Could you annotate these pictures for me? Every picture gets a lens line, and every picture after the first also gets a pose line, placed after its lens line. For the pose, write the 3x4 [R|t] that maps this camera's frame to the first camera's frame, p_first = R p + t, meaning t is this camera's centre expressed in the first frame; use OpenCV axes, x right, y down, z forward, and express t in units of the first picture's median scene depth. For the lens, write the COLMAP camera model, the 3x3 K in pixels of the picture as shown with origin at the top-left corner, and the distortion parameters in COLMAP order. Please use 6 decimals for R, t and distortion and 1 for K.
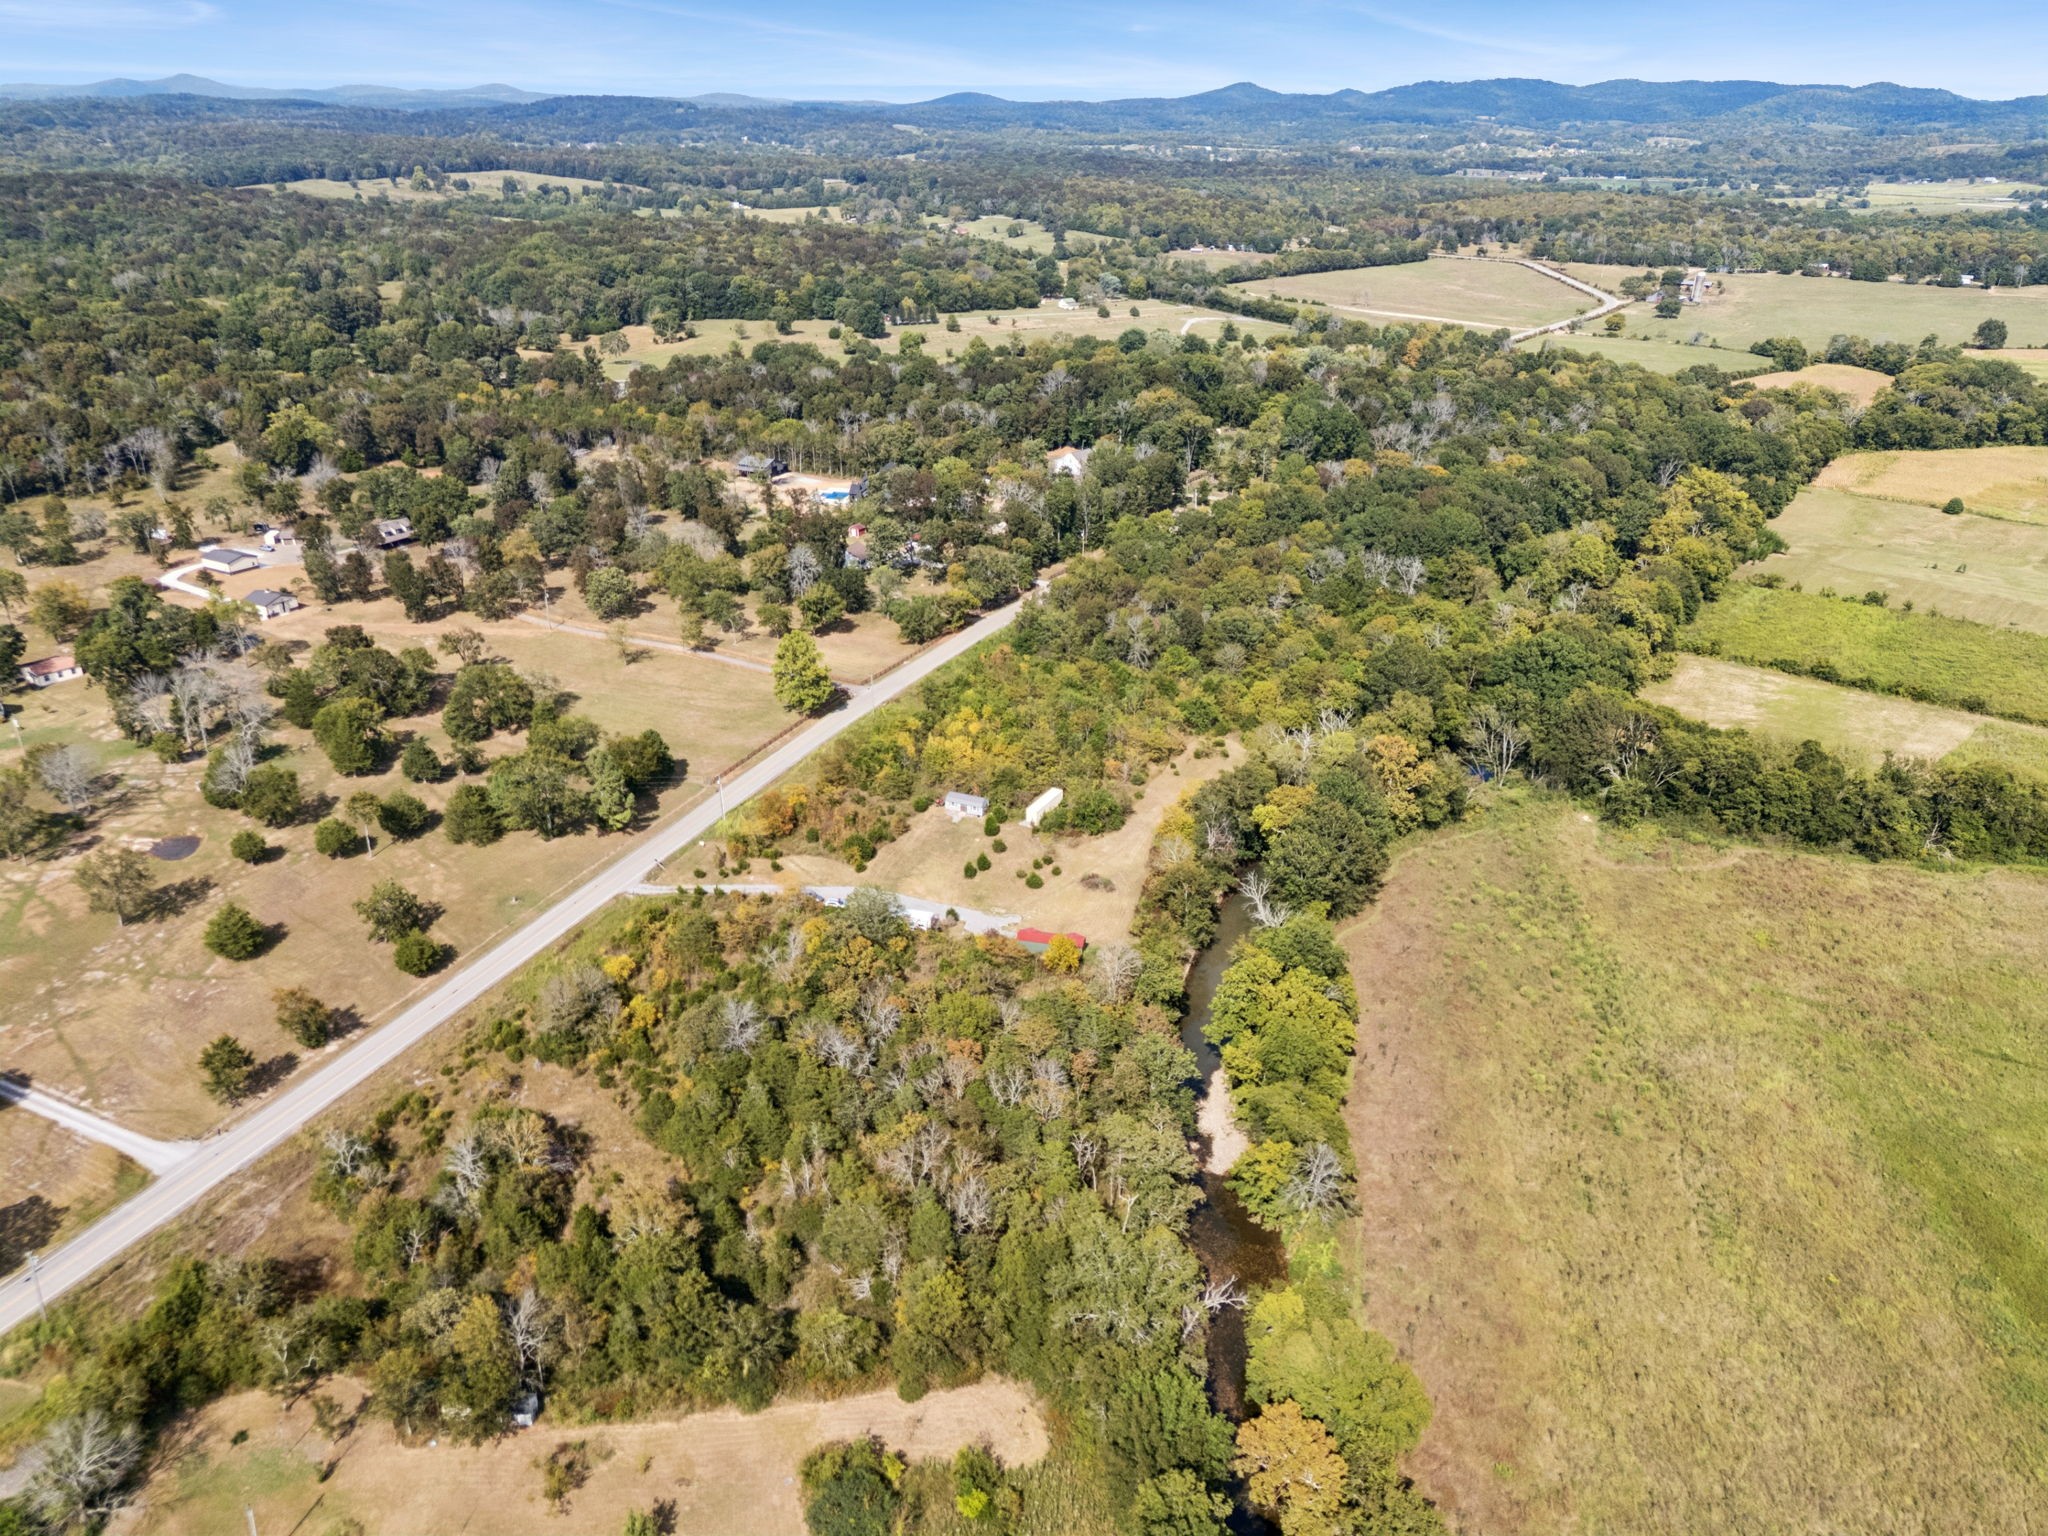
lens RADIAL K [[1514.7, 0, 1014.8], [0, 1514.7, 763.2], [0, 0, 1]] dist [0.064675, -0.052489]
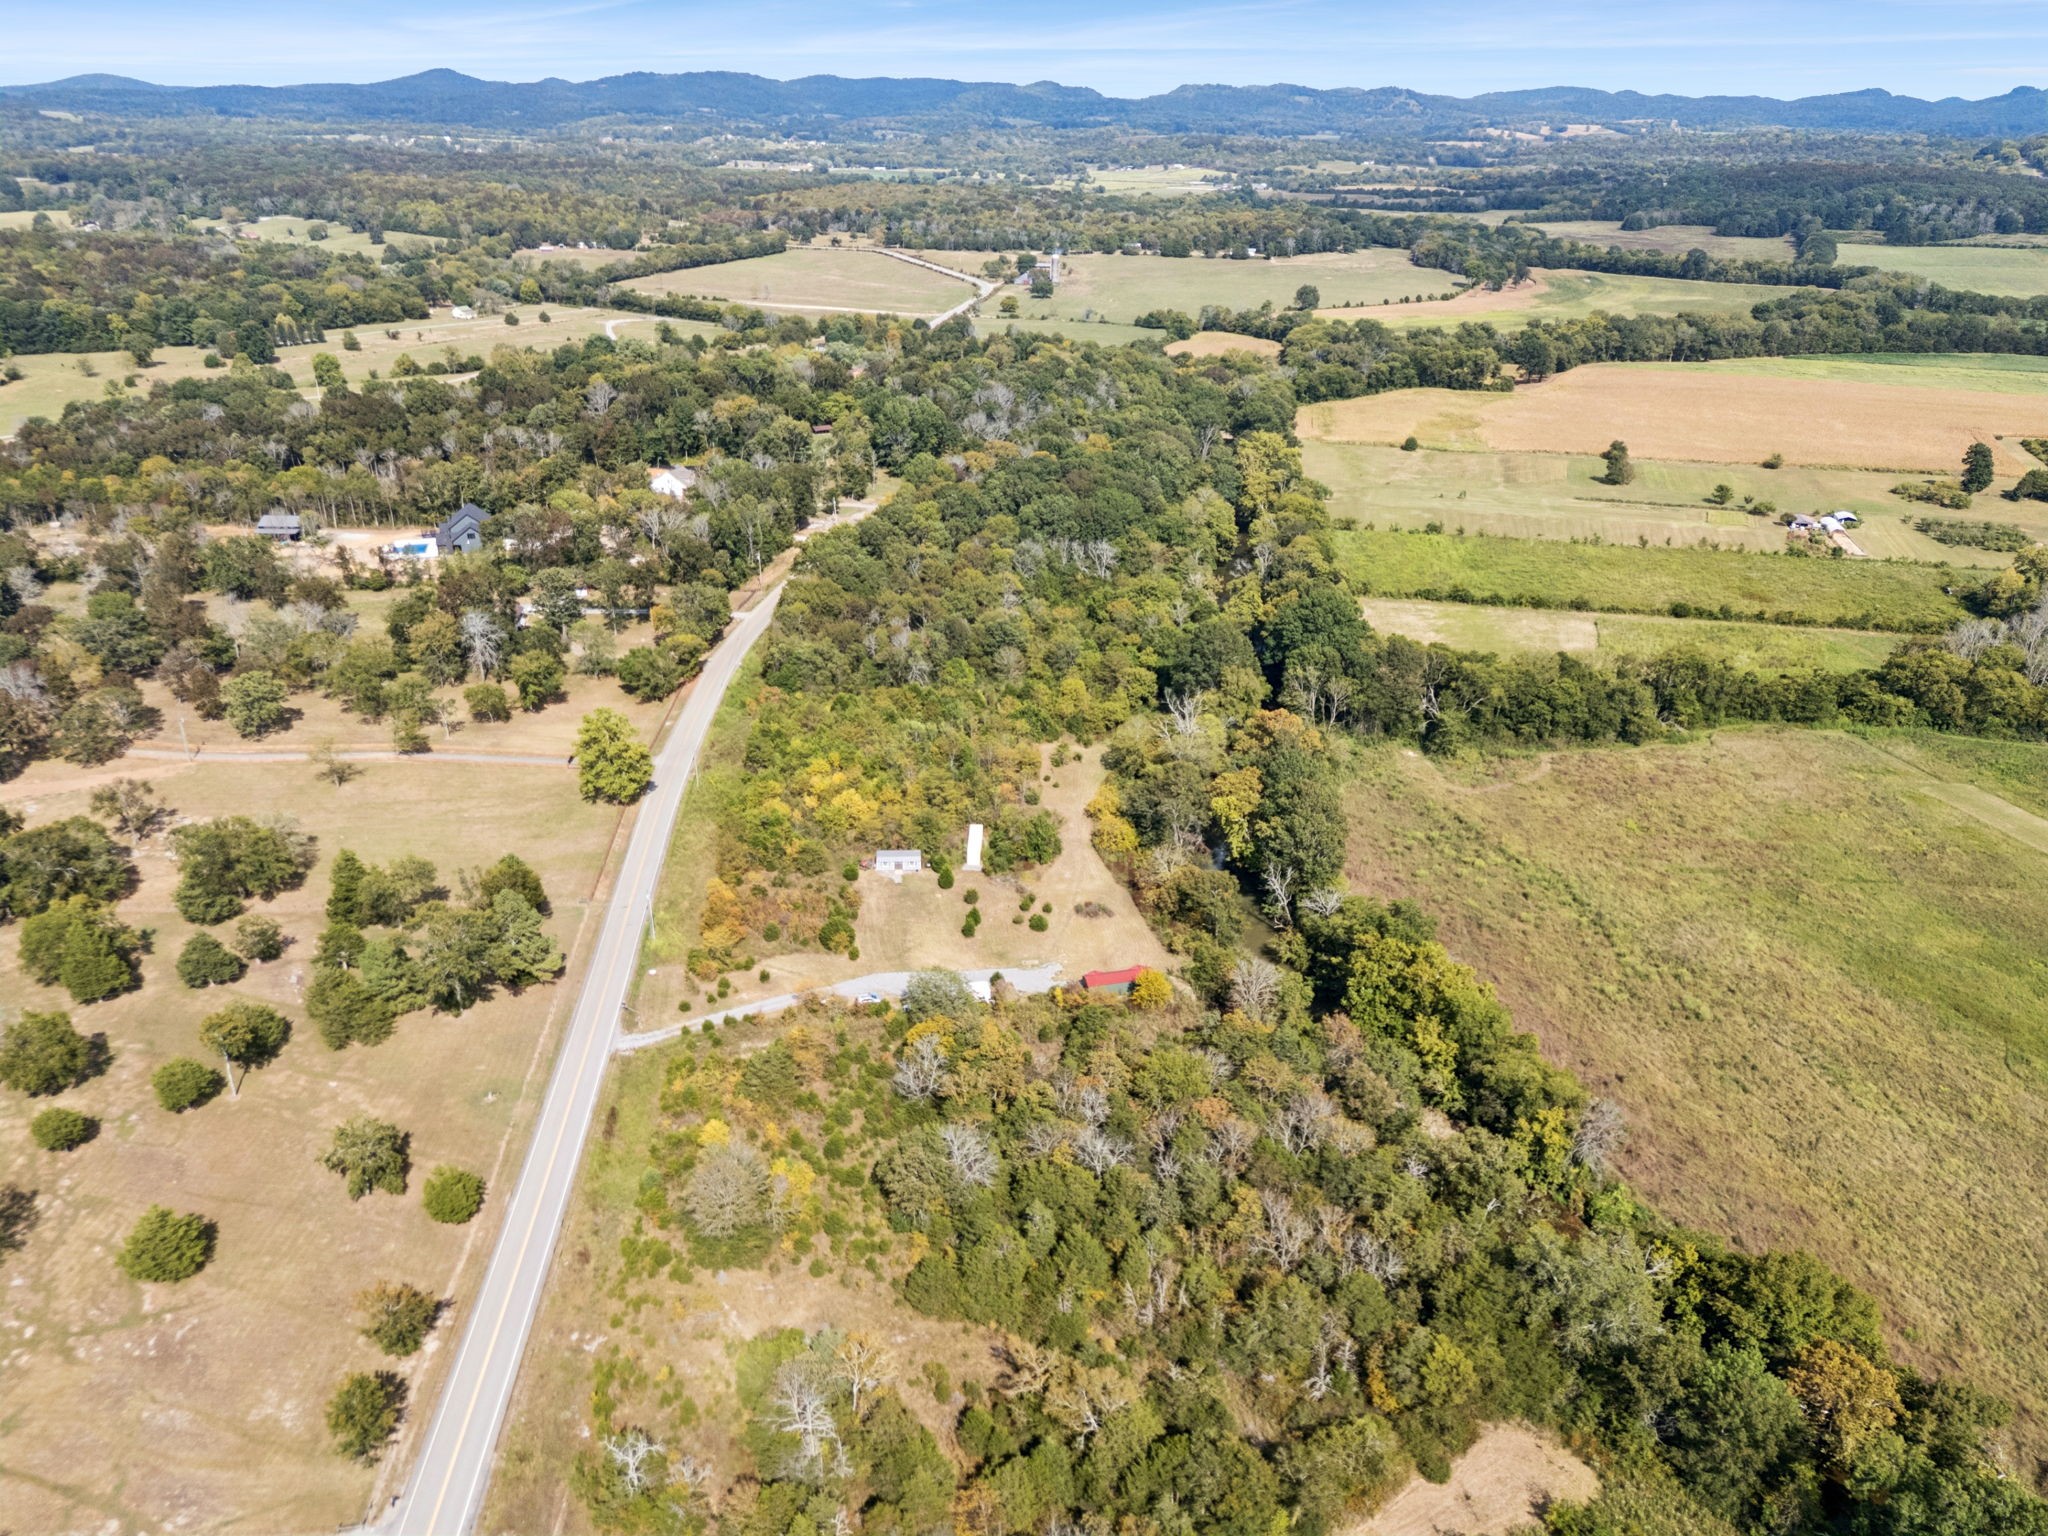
lens RADIAL K [[1514.7, 0, 1026.8], [0, 1514.7, 770.1], [0, 0, 1]] dist [0.064675, -0.052489]
pose [[0.886124, -0.186350, 0.424333, -0.319898], [0.182616, 0.981919, 0.049867, -0.054780], [-0.425953, 0.033301, 0.904132, 0.125931]]
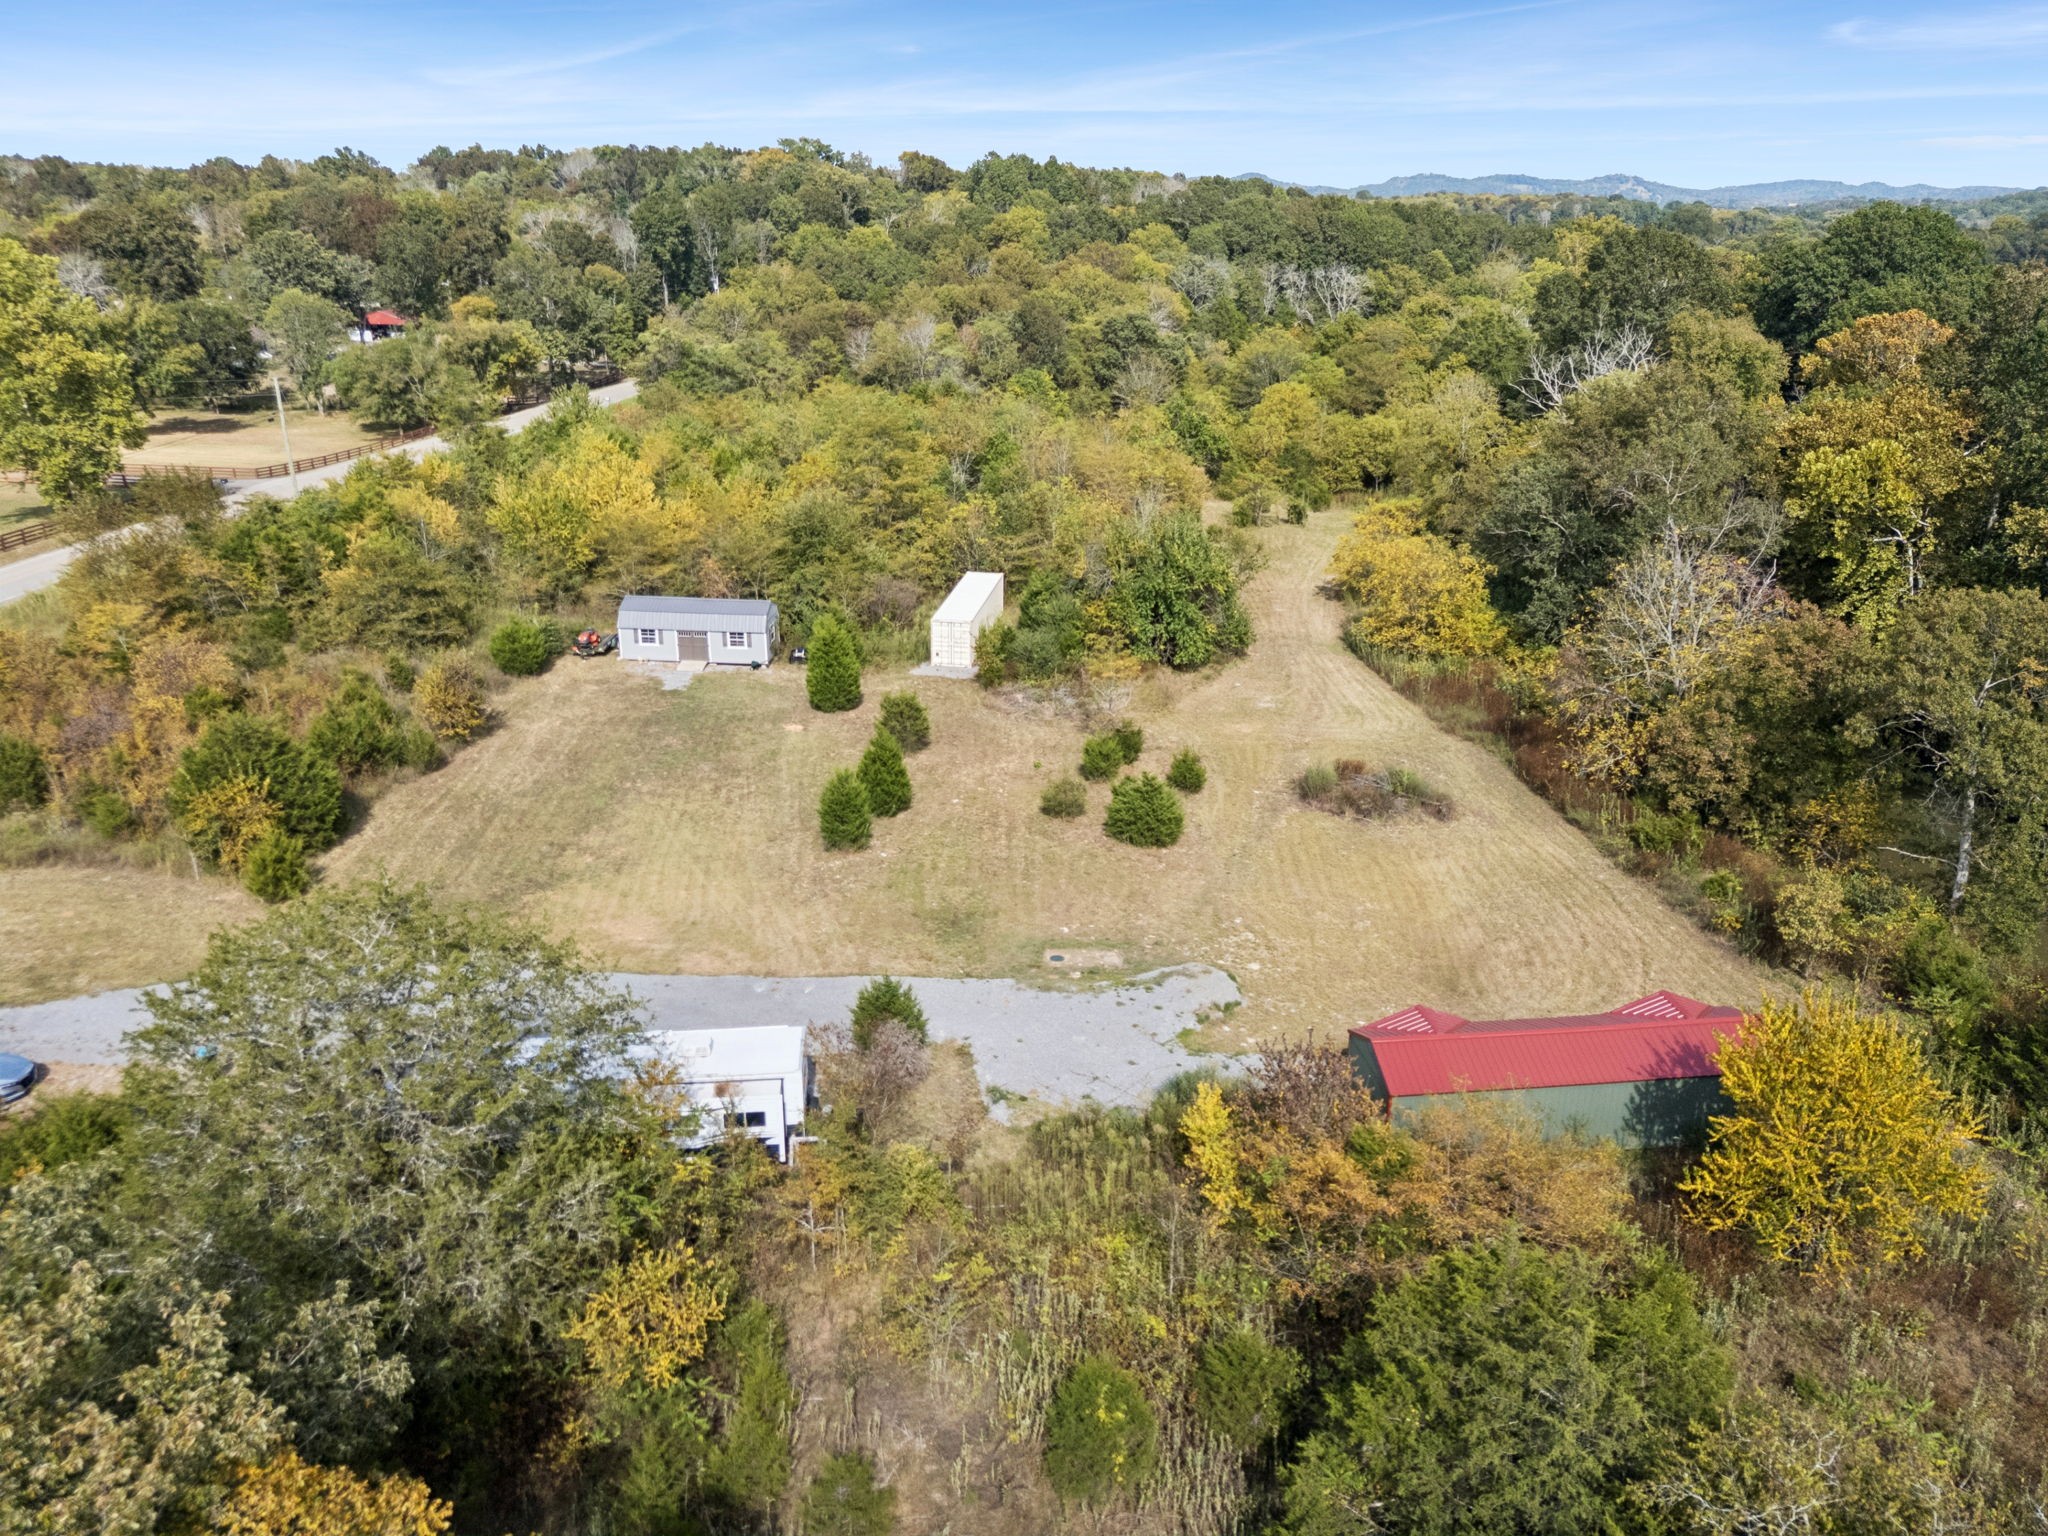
lens RADIAL K [[1514.7, 0, 1034.6], [0, 1514.7, 773.1], [0, 0, 1]] dist [0.064675, -0.052489]
pose [[0.935368, -0.121920, 0.331998, -0.065010], [0.140828, 0.989470, -0.033402, 0.065332], [-0.324430, 0.077997, 0.942689, 0.675130]]
